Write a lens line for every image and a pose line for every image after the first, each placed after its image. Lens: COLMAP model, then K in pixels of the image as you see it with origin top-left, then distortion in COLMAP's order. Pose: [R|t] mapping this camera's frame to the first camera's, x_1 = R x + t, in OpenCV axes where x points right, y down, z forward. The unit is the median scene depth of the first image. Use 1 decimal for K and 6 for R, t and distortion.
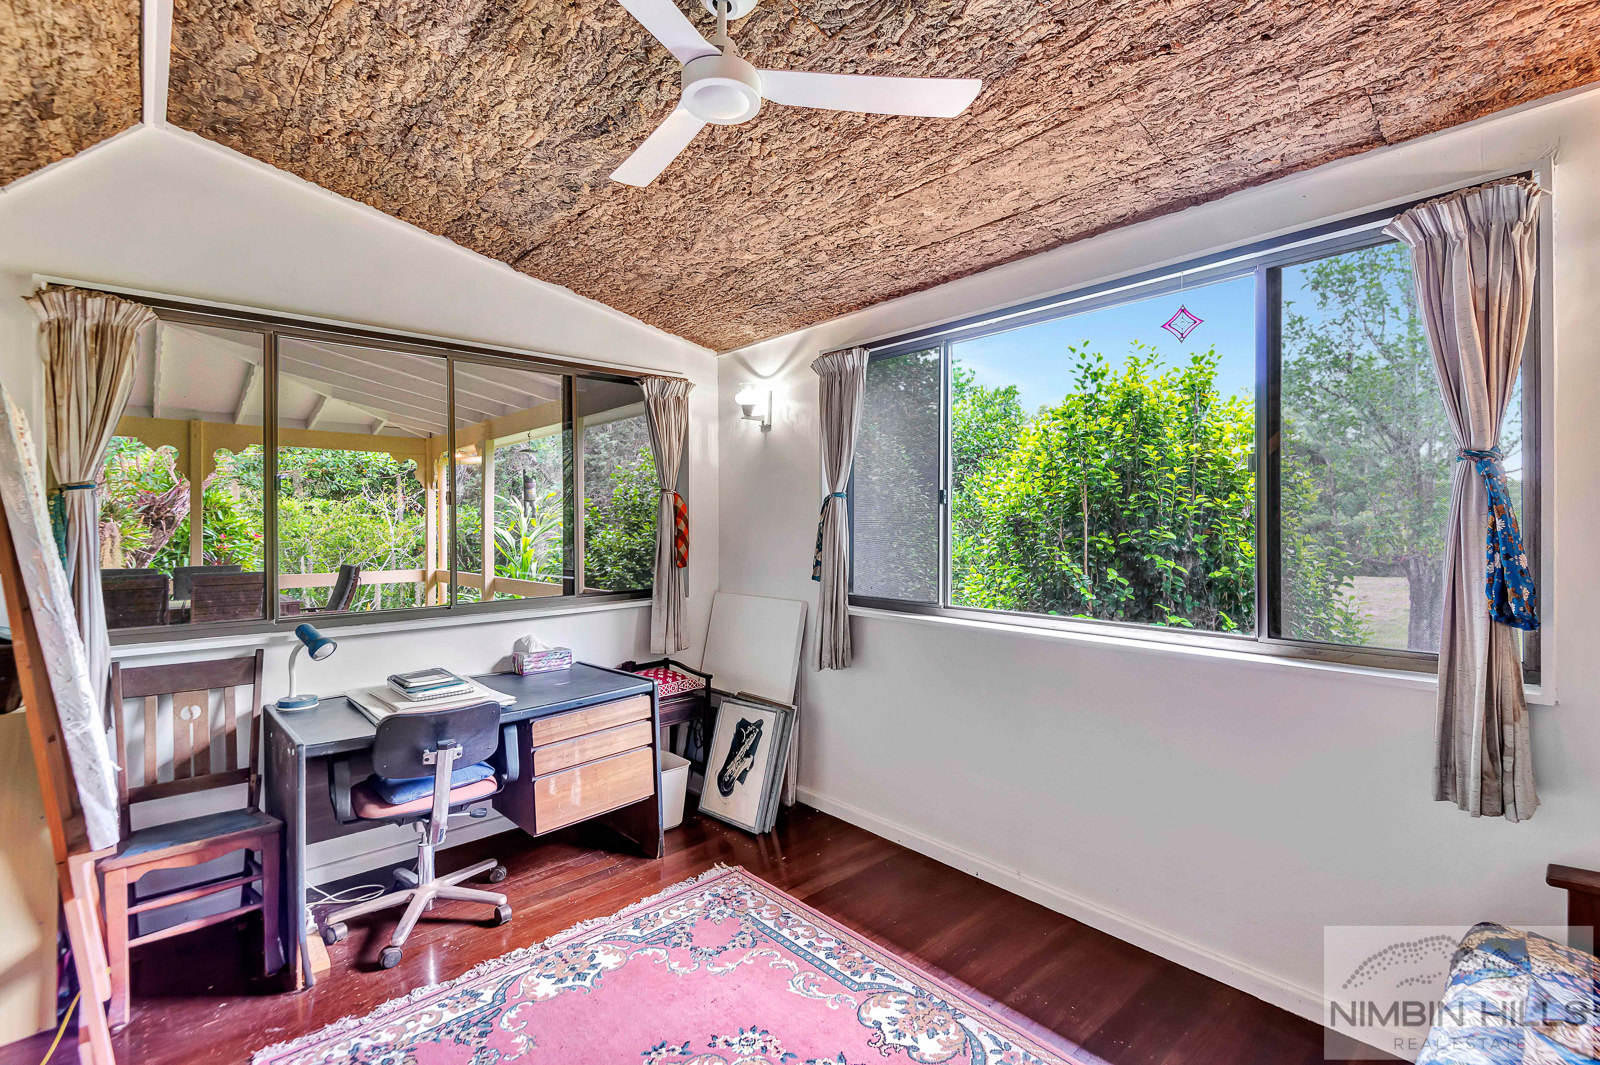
lens RADIAL K [[744.0, 0, 799.1], [0, 744.0, 522.8], [0, 0, 1]] dist [0.010074, -0.001994]
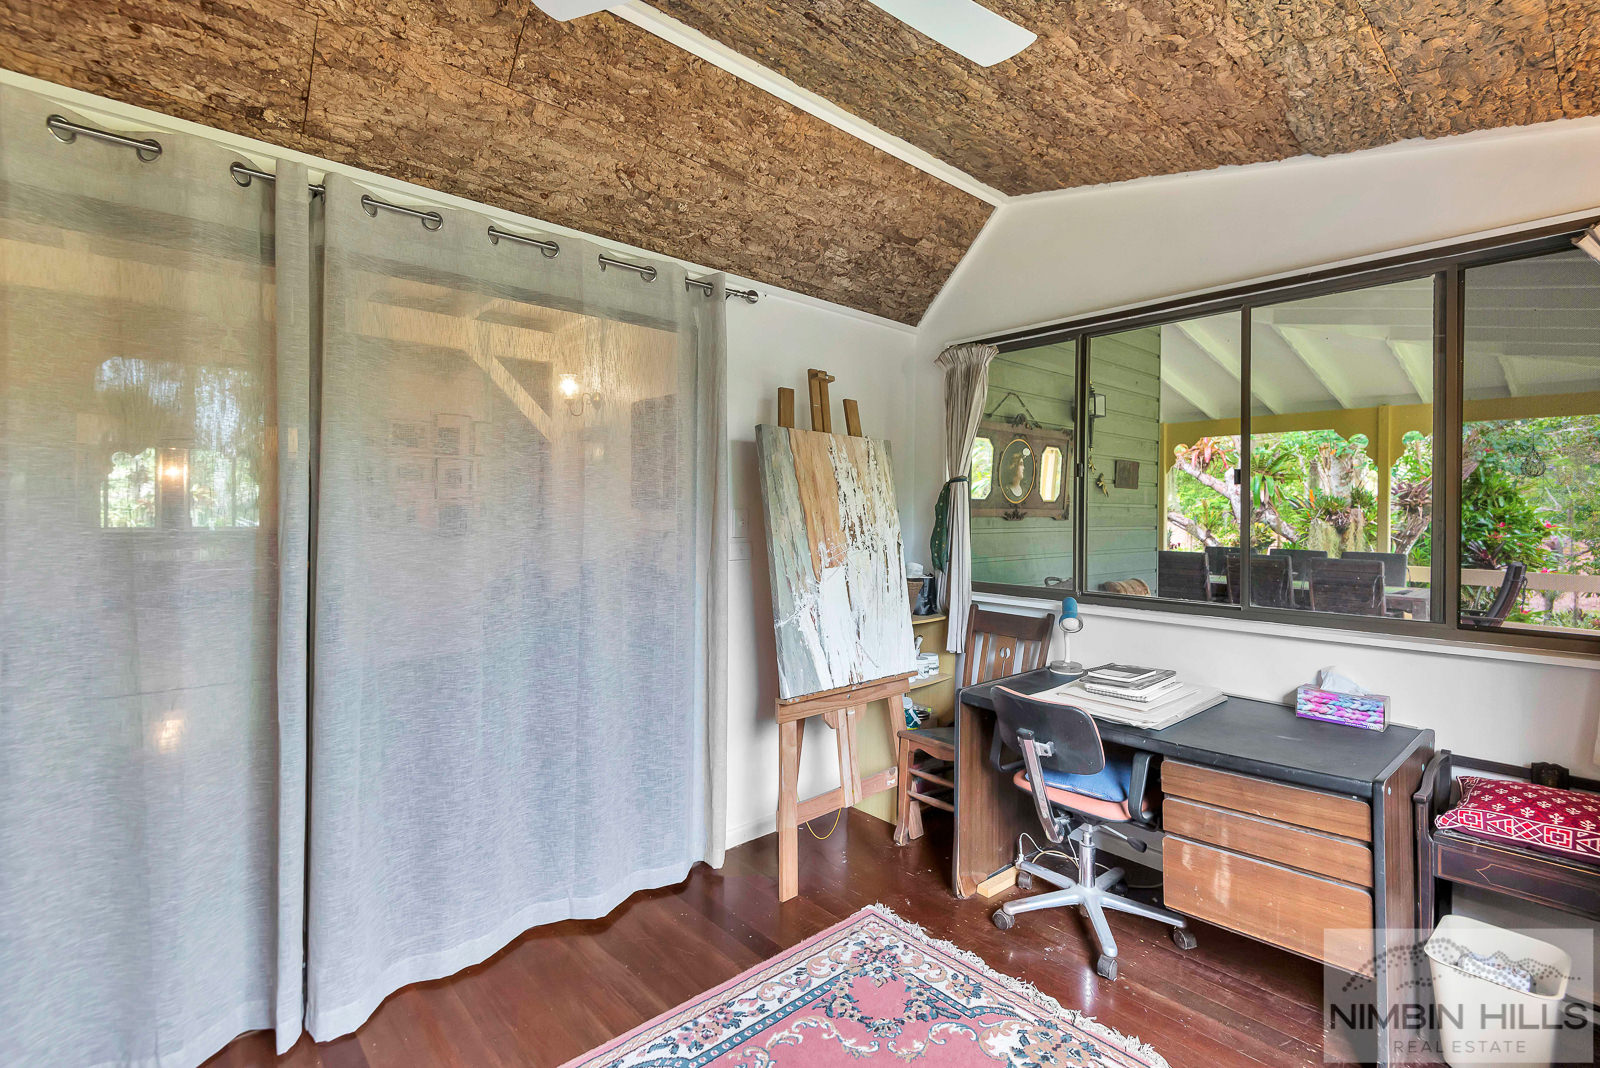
lens RADIAL K [[744.0, 0, 848.7], [0, 744.0, 512.8], [0, 0, 1]] dist [0.010074, -0.001994]
pose [[0.018200, 0.007369, -0.999807, 0.436470], [-0.006333, 0.999954, 0.007254, 0.005489], [0.999814, 0.006199, 0.018246, 0.681991]]
